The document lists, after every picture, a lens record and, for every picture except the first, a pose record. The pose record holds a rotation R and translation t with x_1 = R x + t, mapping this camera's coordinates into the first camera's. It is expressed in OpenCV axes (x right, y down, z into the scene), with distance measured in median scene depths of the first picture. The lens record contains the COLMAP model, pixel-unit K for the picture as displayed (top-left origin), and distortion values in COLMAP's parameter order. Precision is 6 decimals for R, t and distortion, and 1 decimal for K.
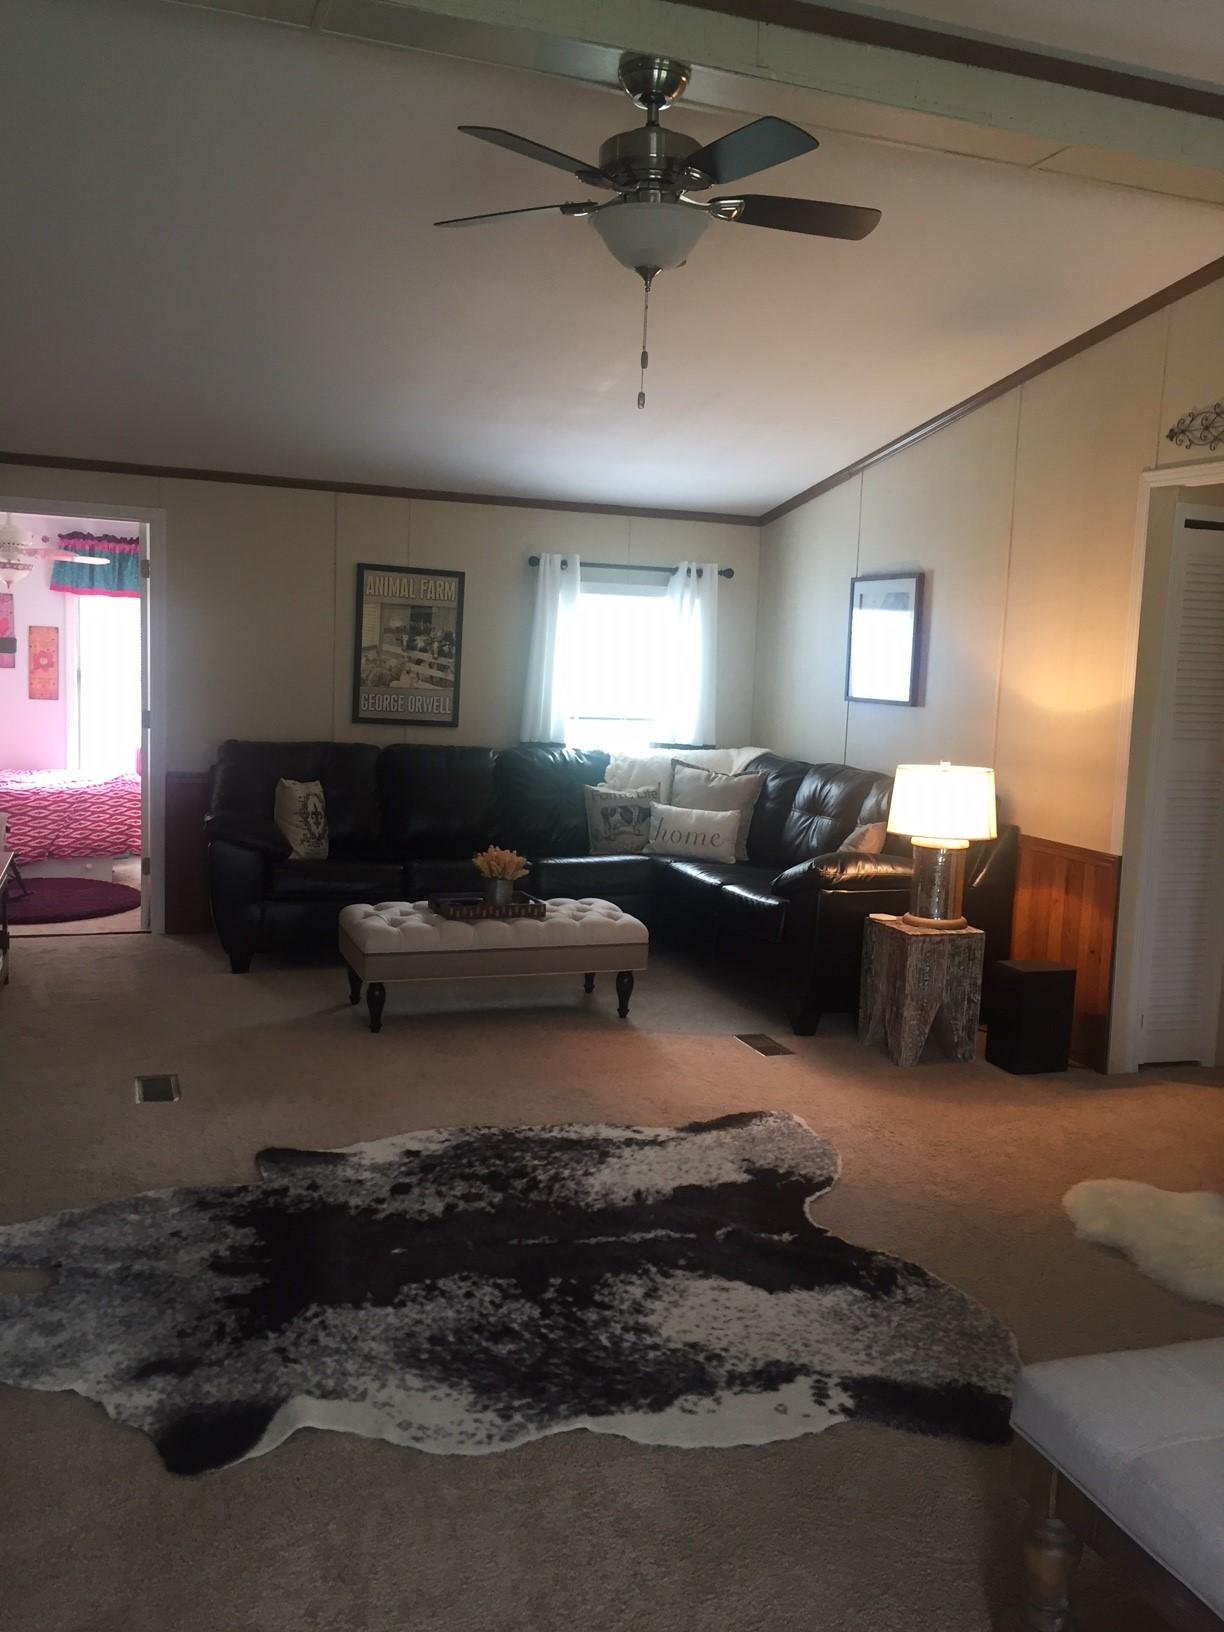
lens RADIAL K [[1387.7, 0, 609.7], [0, 1387.7, 812.5], [0, 0, 1]] dist [0.081326, -0.098108]
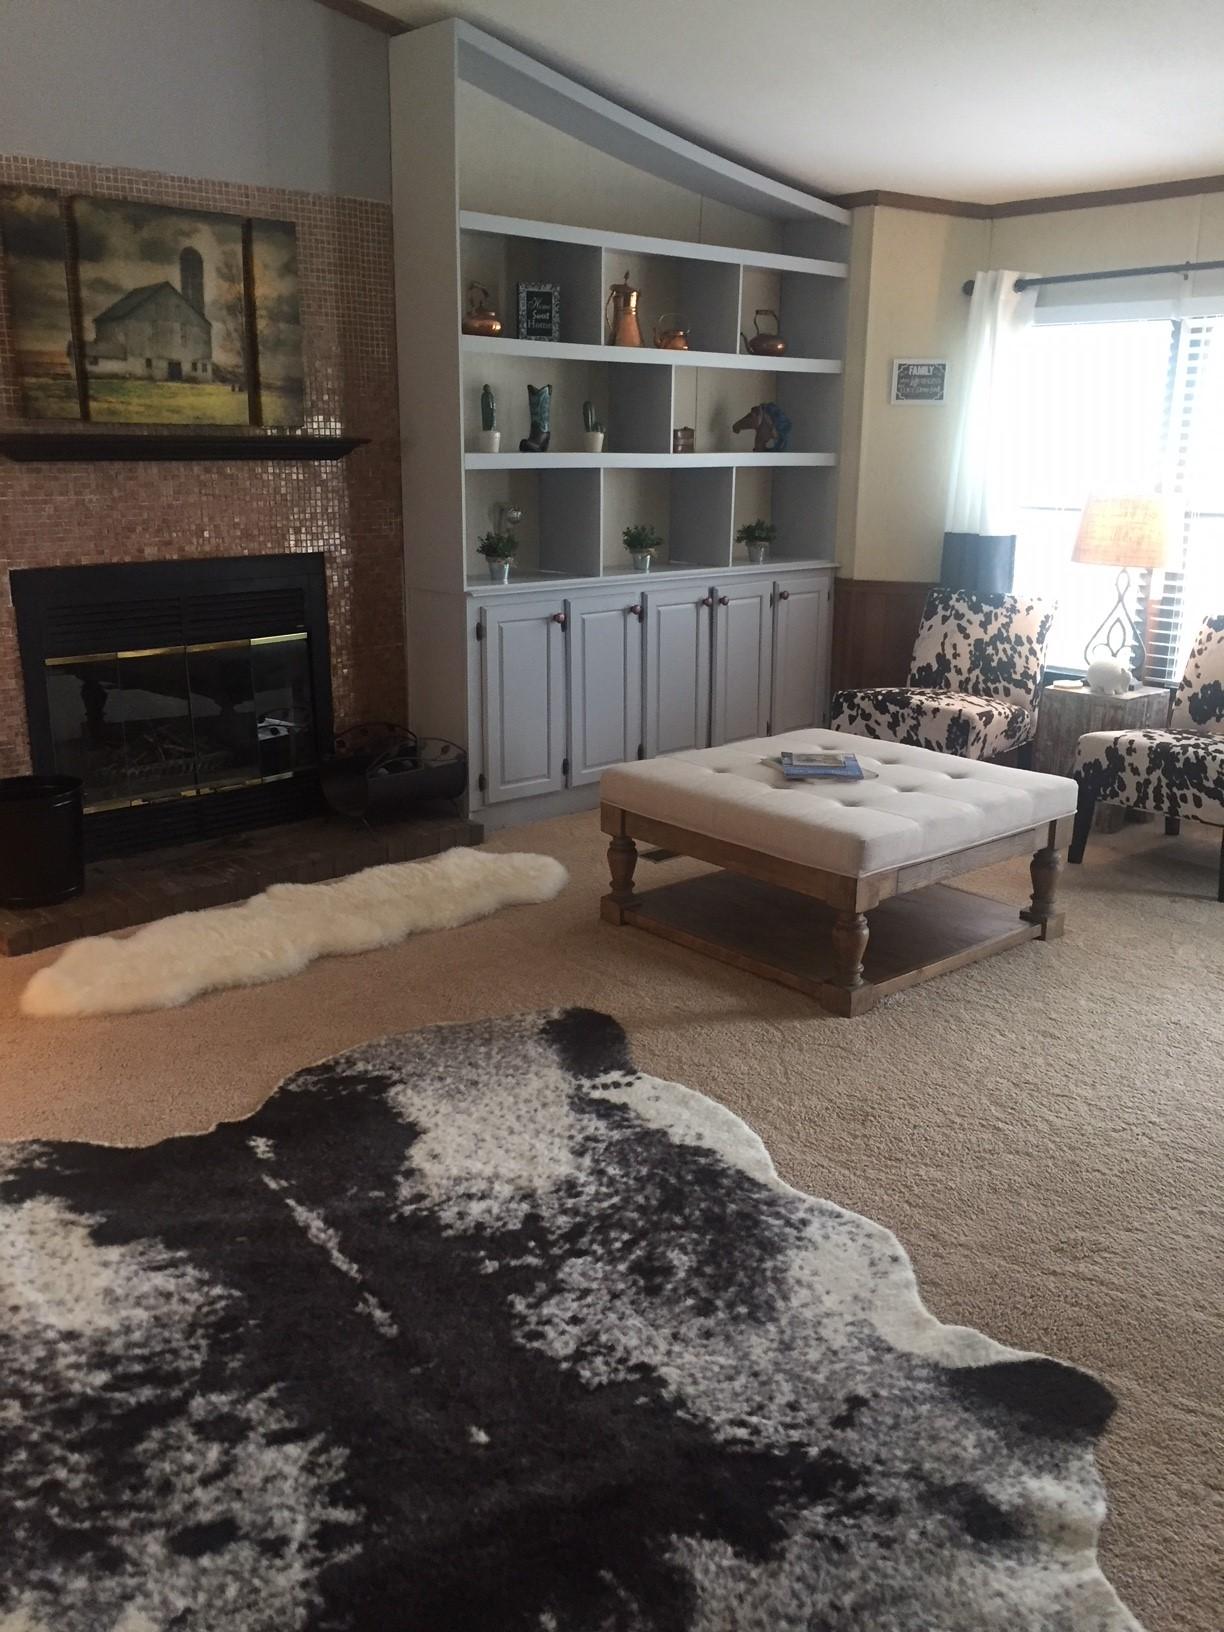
lens RADIAL K [[1387.7, 0, 609.7], [0, 1387.7, 812.5], [0, 0, 1]] dist [0.081326, -0.098108]
pose [[-0.374241, -0.284119, 0.882734, -0.599374], [0.085676, 0.937243, 0.337986, -0.121524], [-0.923365, 0.202117, -0.326413, 1.058829]]
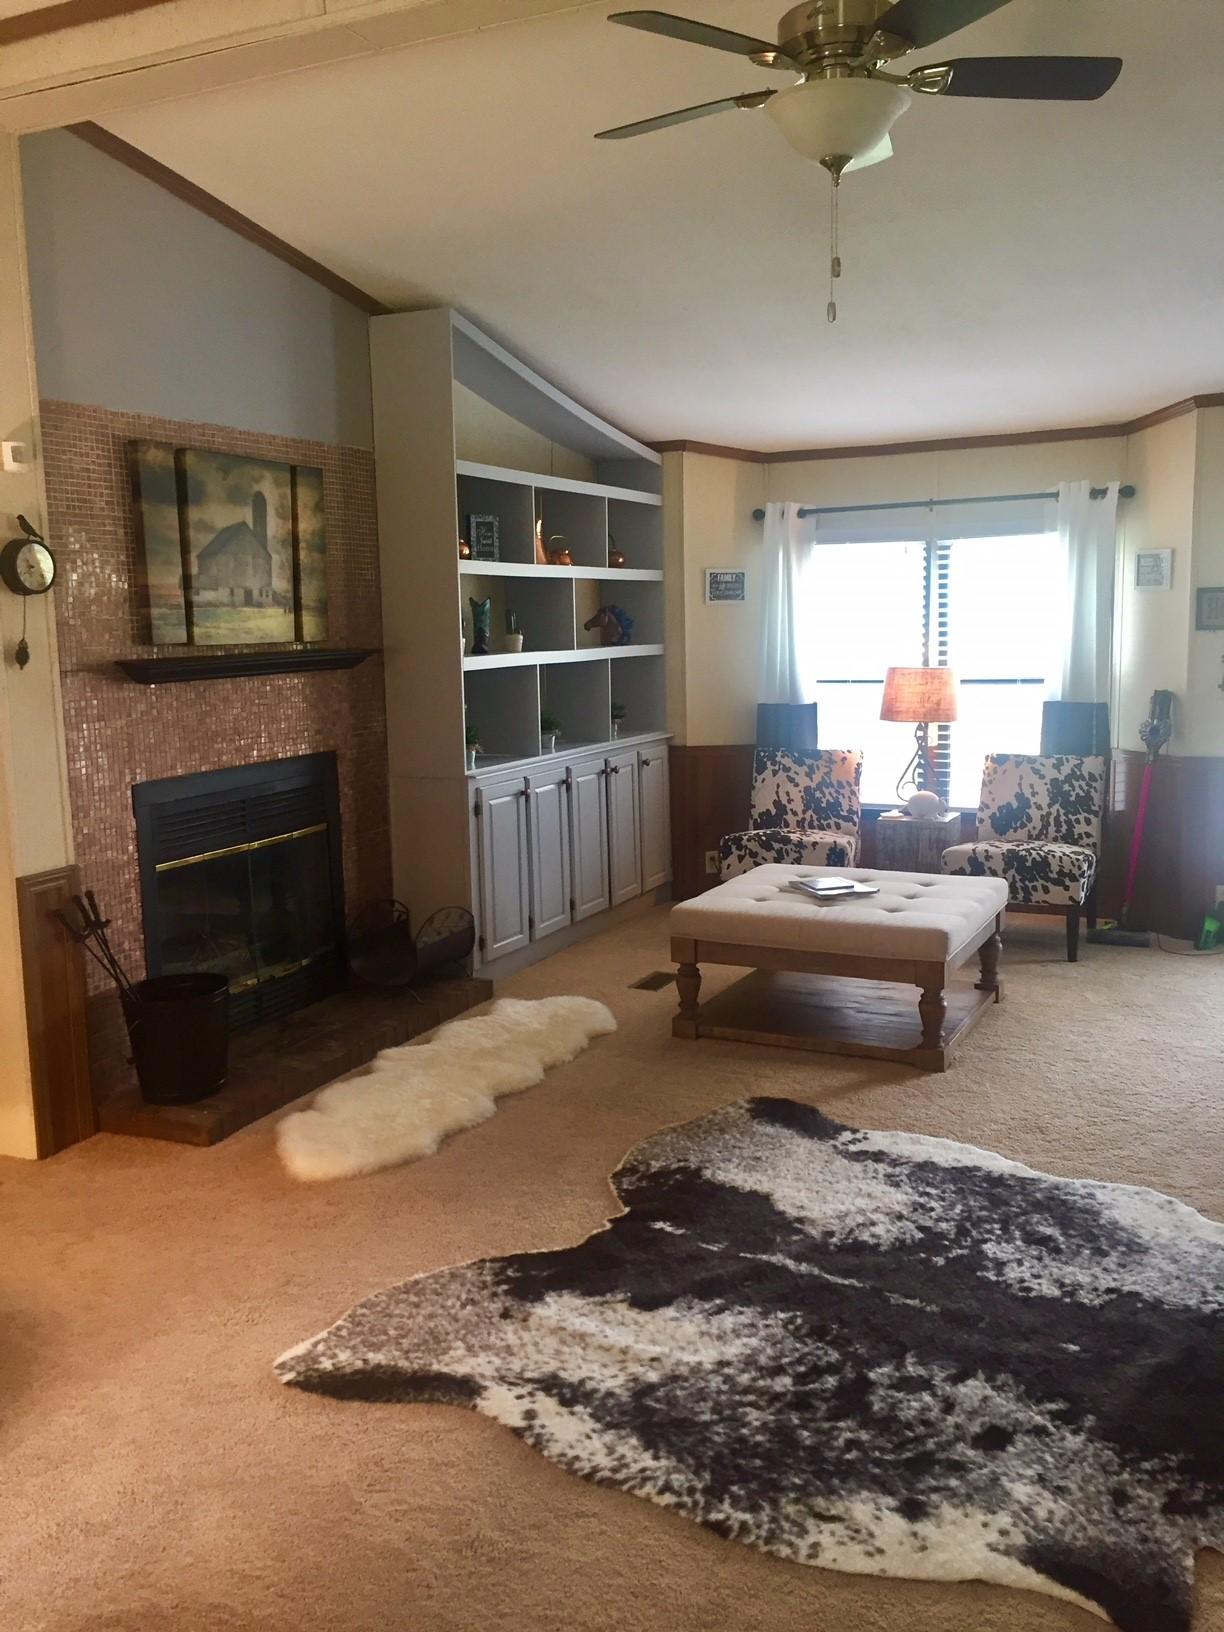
lens RADIAL K [[1387.7, 0, 609.7], [0, 1387.7, 812.5], [0, 0, 1]] dist [0.081326, -0.098108]
pose [[-0.699731, -0.126415, 0.703133, -0.488466], [0.077331, 0.965034, 0.250459, -0.210455], [-0.710209, 0.229628, -0.665488, 1.622759]]
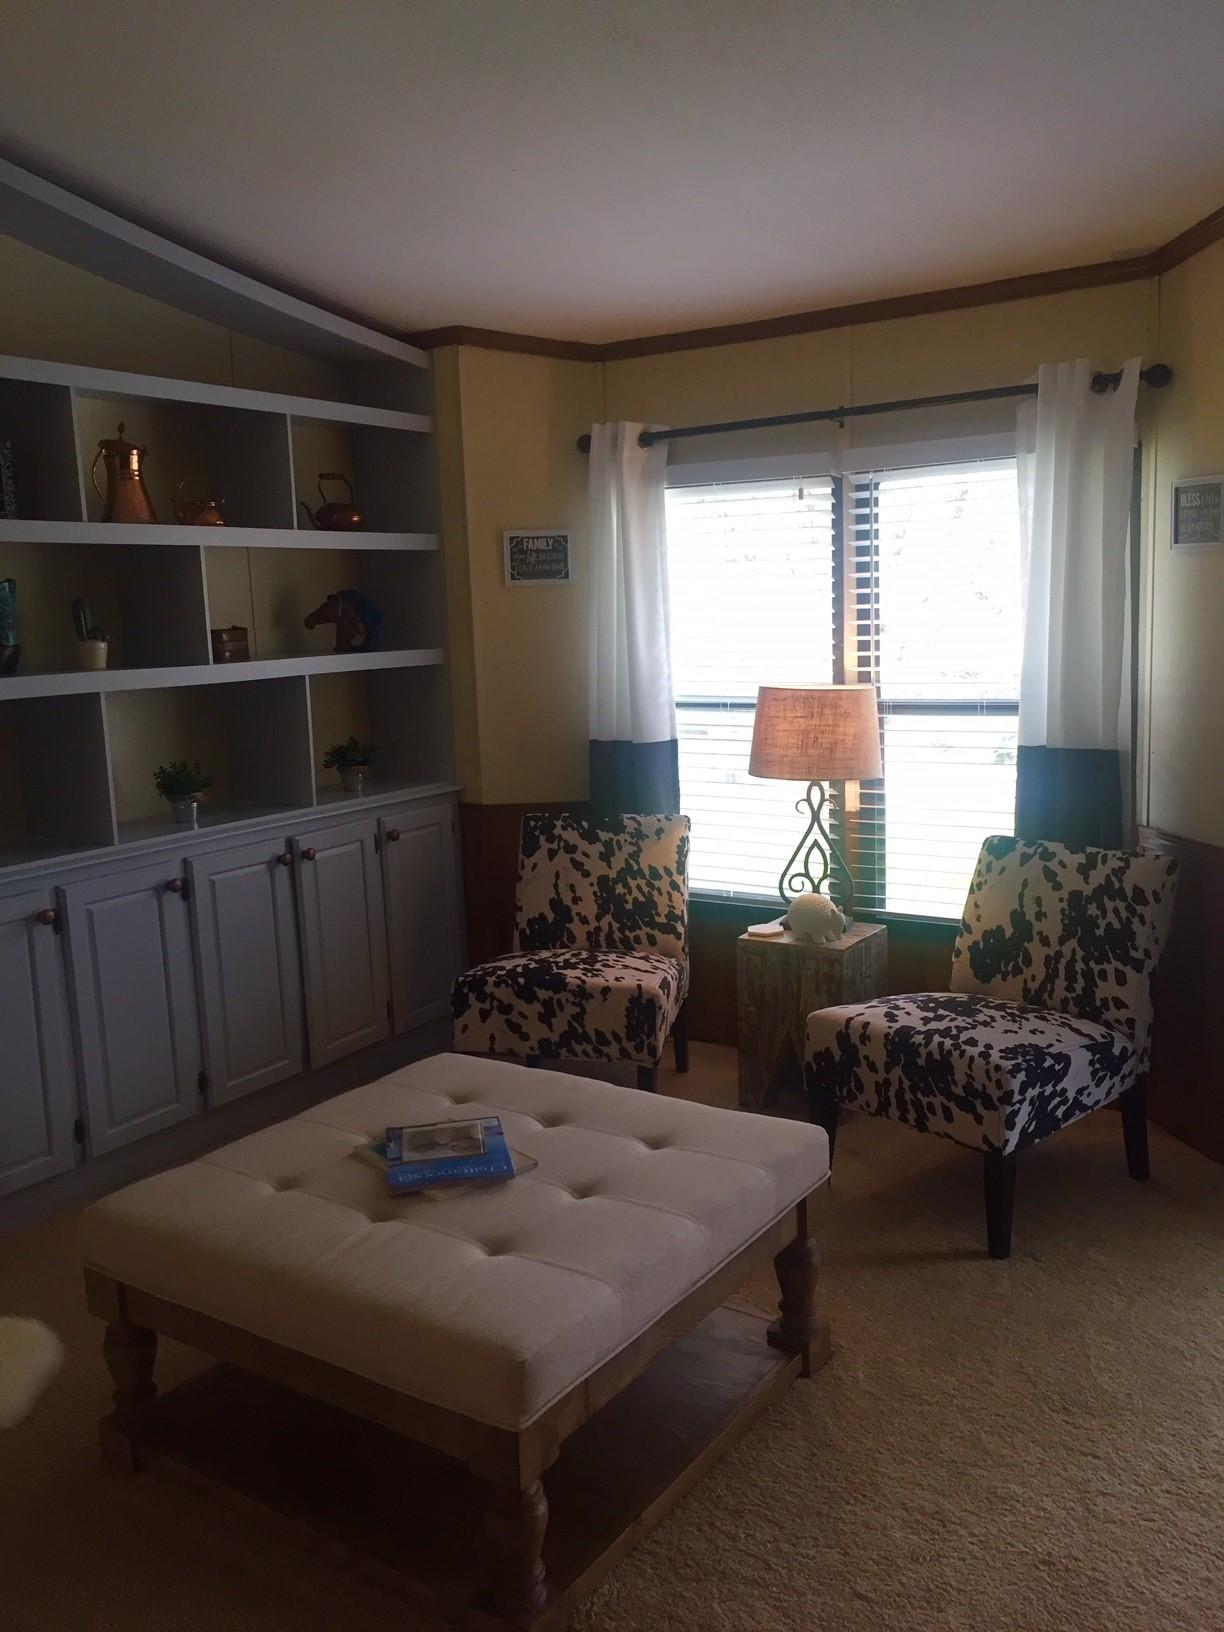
lens RADIAL K [[1387.7, 0, 609.7], [0, 1387.7, 812.5], [0, 0, 1]] dist [0.081326, -0.098108]
pose [[-0.597362, -0.141966, 0.789306, -0.243713], [0.105412, 0.961769, 0.252763, -0.101263], [-0.795014, 0.234194, -0.559559, 0.816228]]
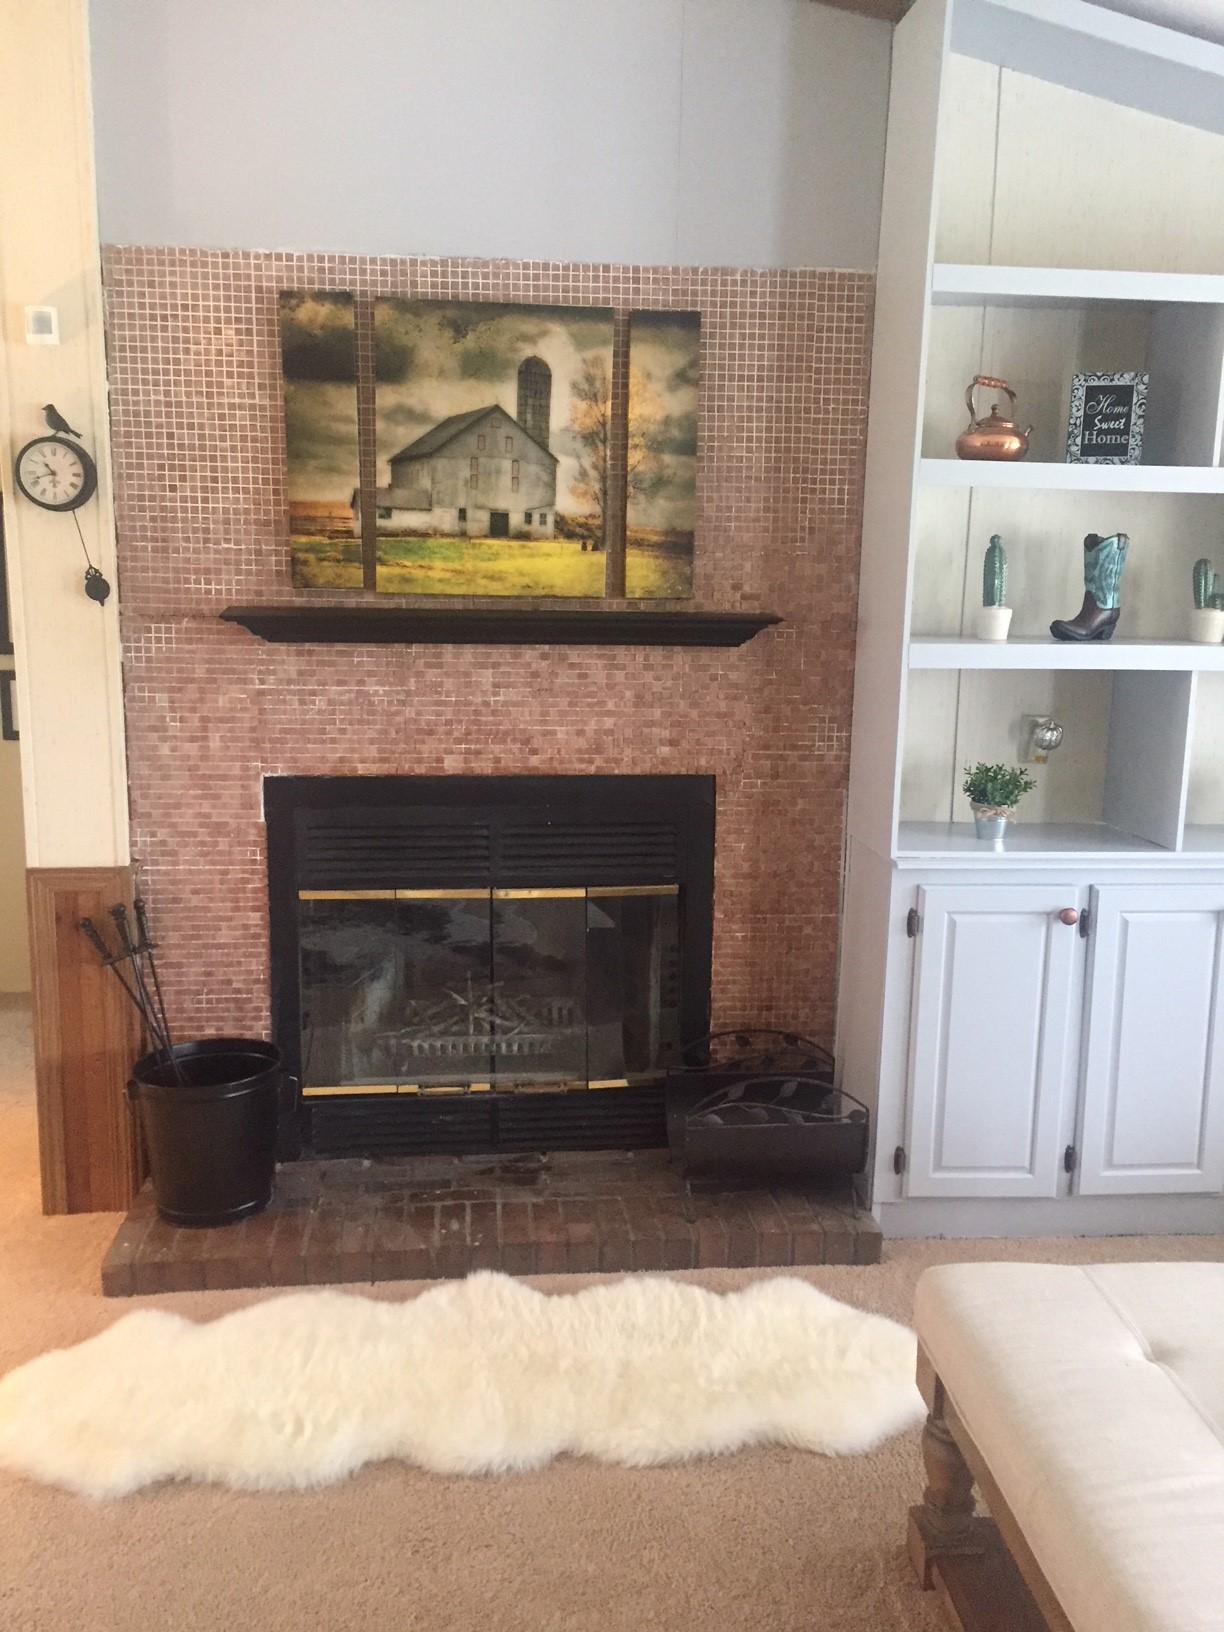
lens RADIAL K [[1387.7, 0, 609.7], [0, 1387.7, 812.5], [0, 0, 1]] dist [0.081326, -0.098108]
pose [[0.248950, -0.204960, 0.946581, -0.128654], [0.104461, 0.977332, 0.184145, -0.078205], [-0.962867, 0.053038, 0.264717, 0.644713]]
